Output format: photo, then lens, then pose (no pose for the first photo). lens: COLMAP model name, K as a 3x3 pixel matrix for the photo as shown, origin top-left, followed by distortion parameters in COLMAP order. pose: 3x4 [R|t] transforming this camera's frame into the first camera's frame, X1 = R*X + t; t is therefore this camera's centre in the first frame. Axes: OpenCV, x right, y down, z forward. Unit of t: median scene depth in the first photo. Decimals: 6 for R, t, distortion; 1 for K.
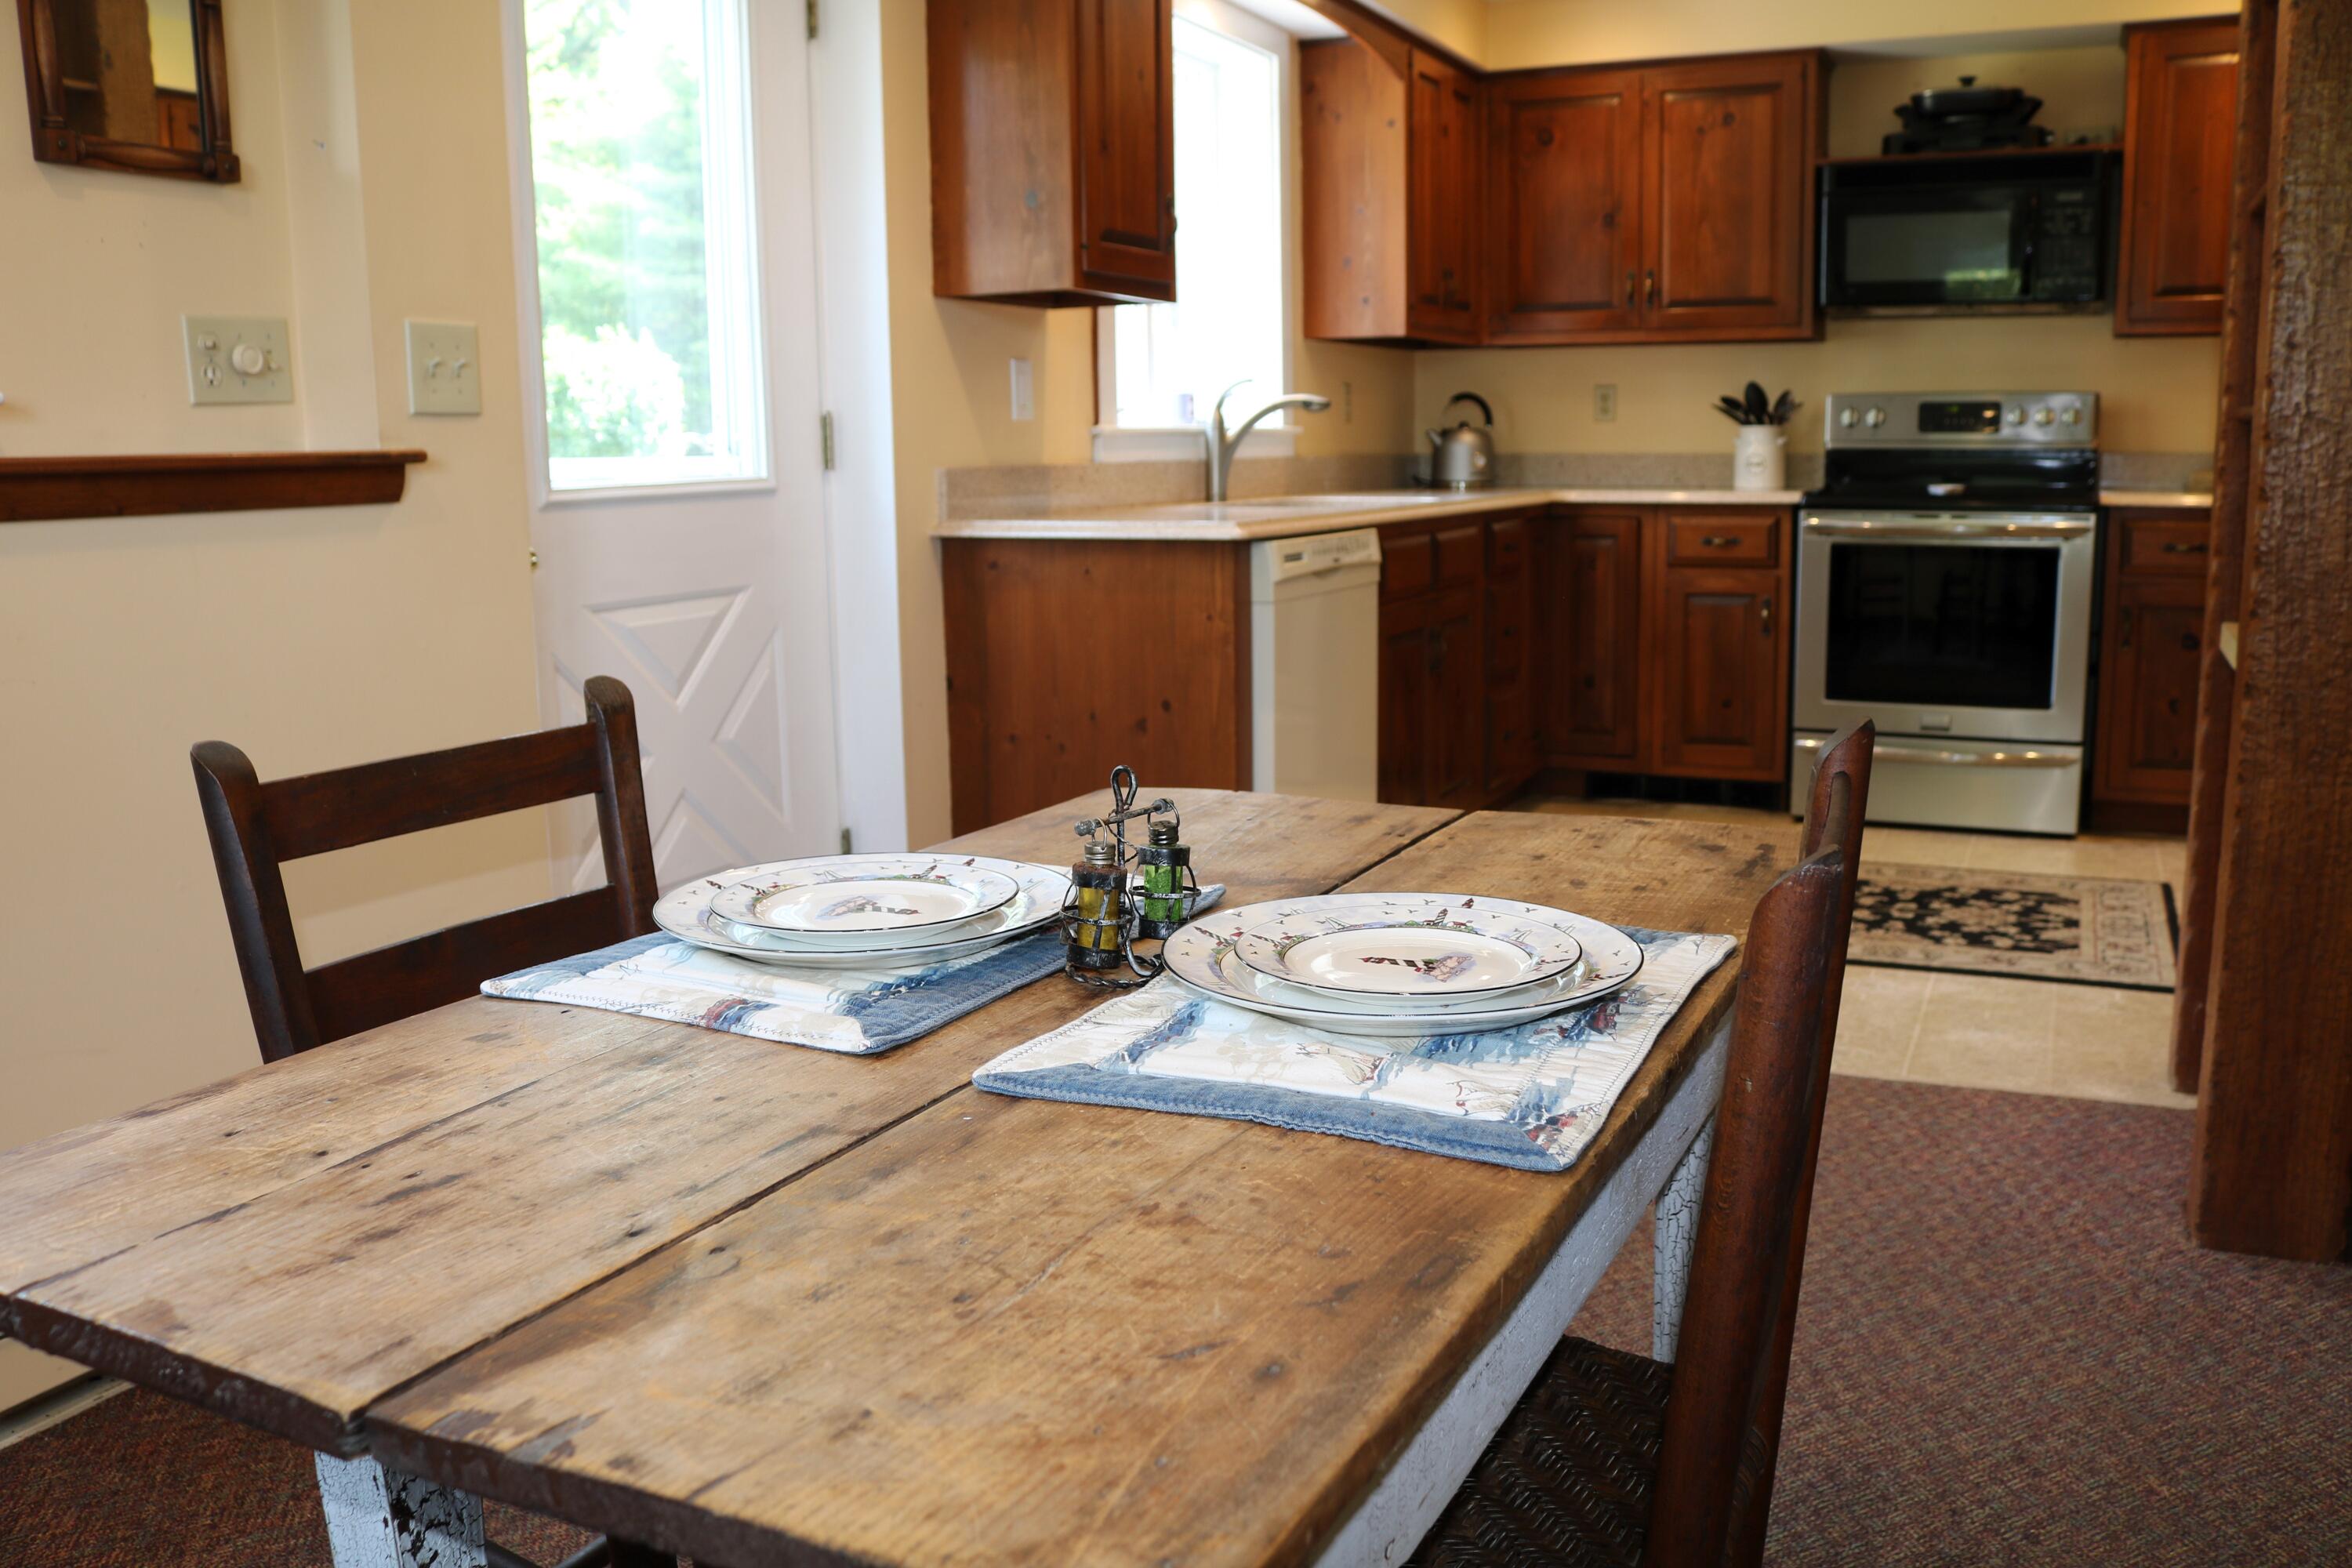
lens RADIAL K [[1991.6, 0, 1164.9], [0, 1991.6, 791.9], [0, 0, 1]] dist [-0.143266, 0.100000]
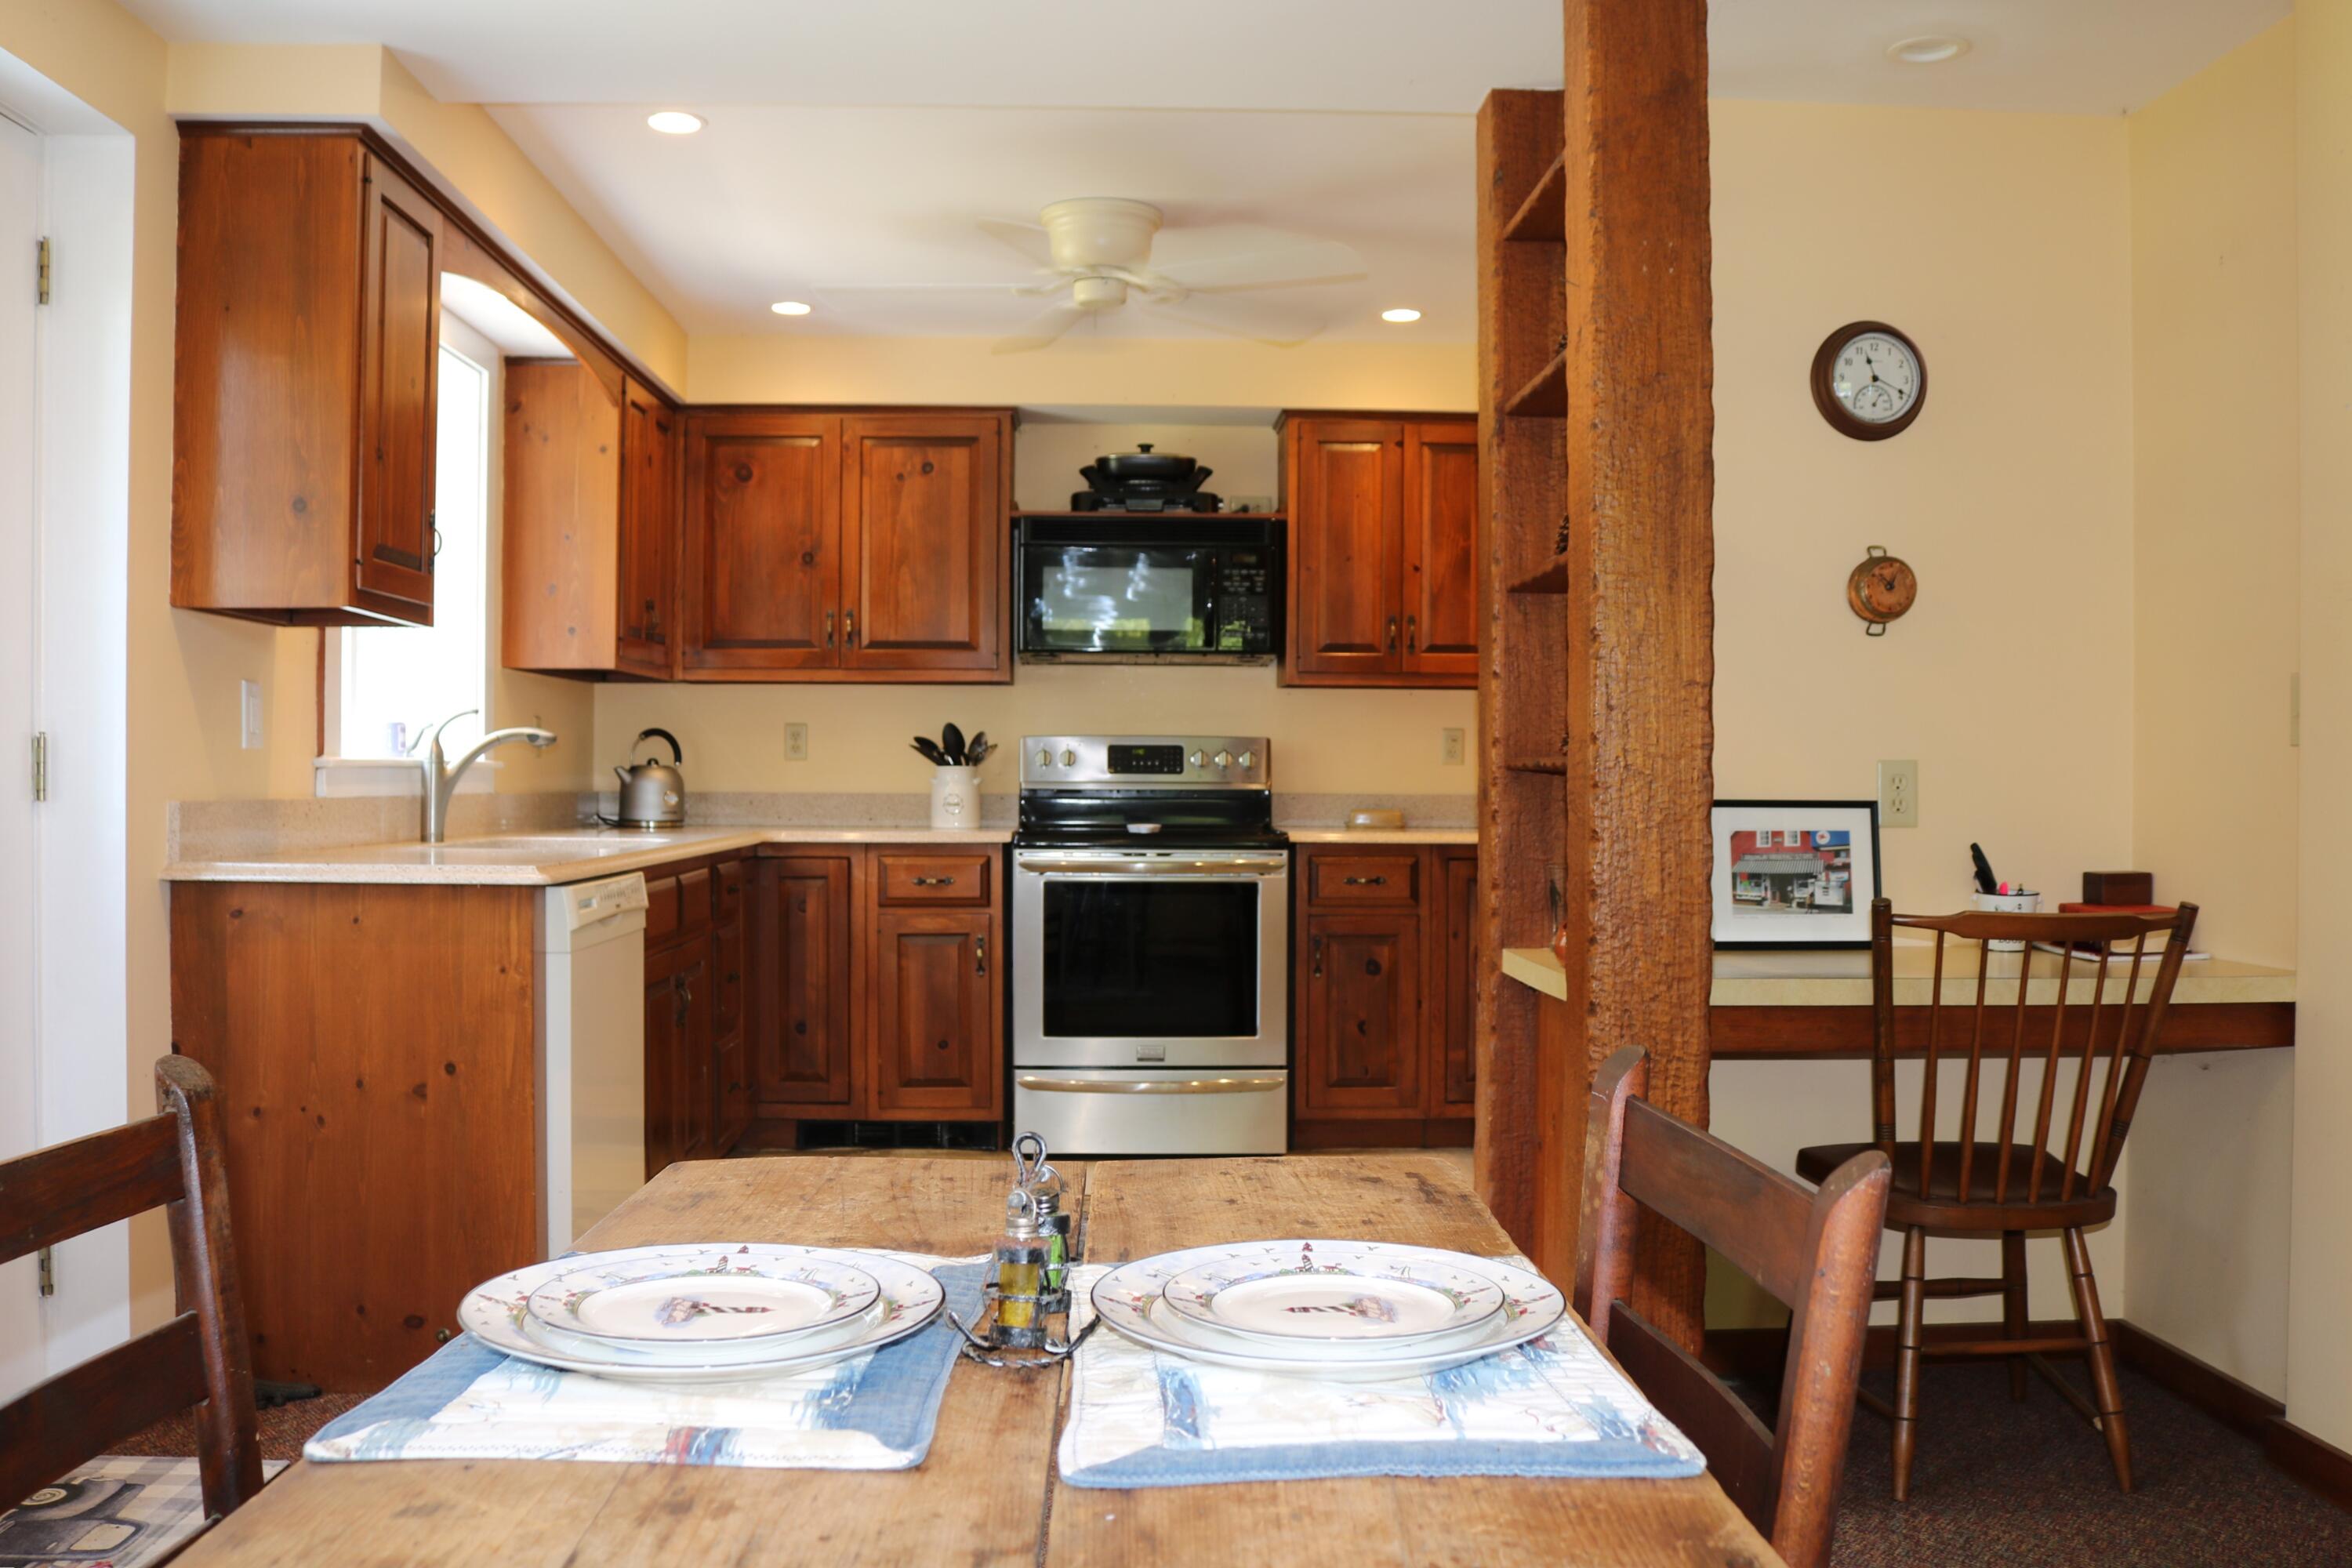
lens RADIAL K [[2080.2, 0, 1176.8], [0, 2080.2, 769.6], [0, 0, 1]] dist [-0.138197, 0.073555]
pose [[0.882489, 0.020710, 0.469877, -0.112596], [0.063195, 0.984750, -0.162091, -0.004872], [-0.466068, 0.172738, 0.867722, 0.020323]]
